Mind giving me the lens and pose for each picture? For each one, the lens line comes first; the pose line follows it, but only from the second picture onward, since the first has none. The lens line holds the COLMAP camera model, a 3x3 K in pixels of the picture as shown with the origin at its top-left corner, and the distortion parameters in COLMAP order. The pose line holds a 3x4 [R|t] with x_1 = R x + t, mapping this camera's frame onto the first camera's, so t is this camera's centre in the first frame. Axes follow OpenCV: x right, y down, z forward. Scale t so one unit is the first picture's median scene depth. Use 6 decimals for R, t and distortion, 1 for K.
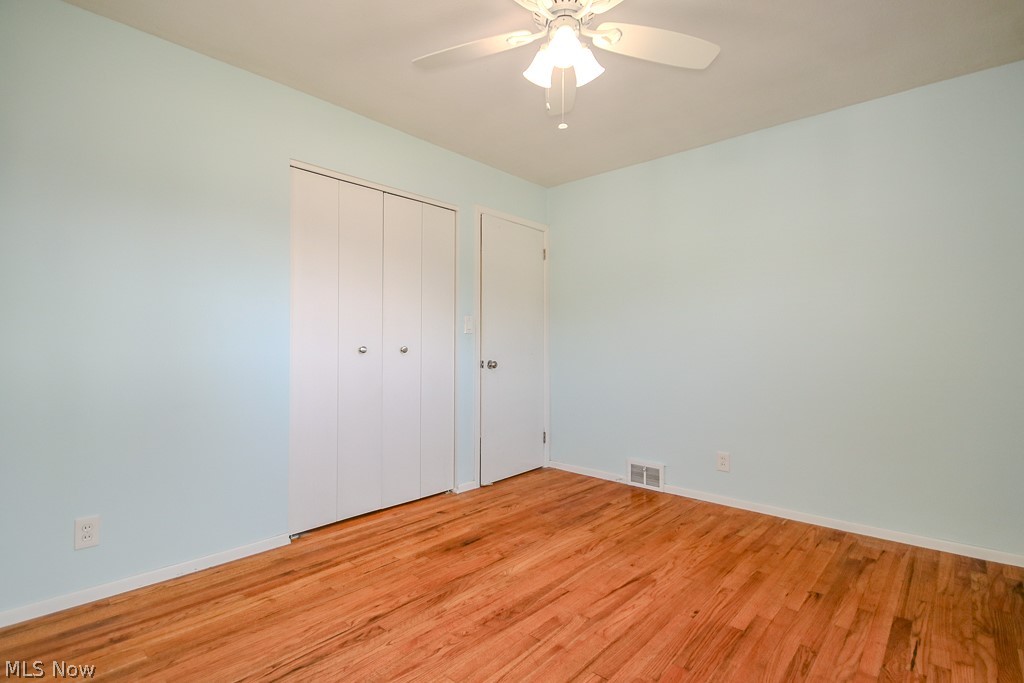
lens RADIAL K [[488.5, 0, 509.4], [0, 488.5, 340.8], [0, 0, 1]] dist [-0.006332, -0.003451]
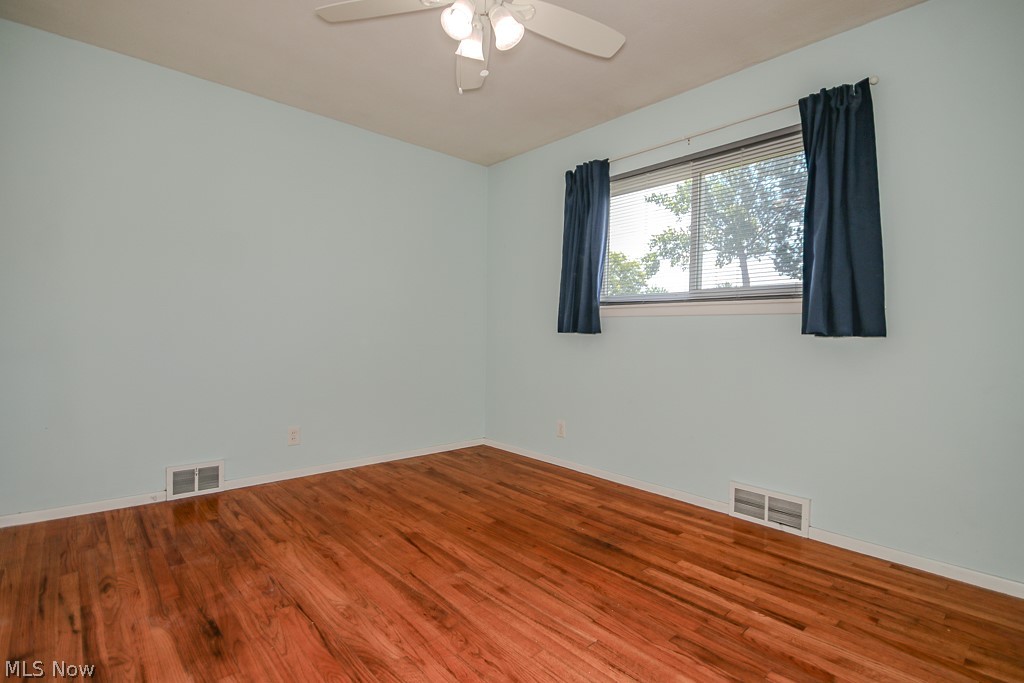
lens RADIAL K [[488.5, 0, 513.4], [0, 488.5, 336.6], [0, 0, 1]] dist [-0.006332, -0.003451]
pose [[0.095564, -0.009613, 0.995377, -0.639964], [-0.025324, 0.999606, 0.012085, 0.023153], [-0.995101, -0.026362, 0.095283, 0.562314]]
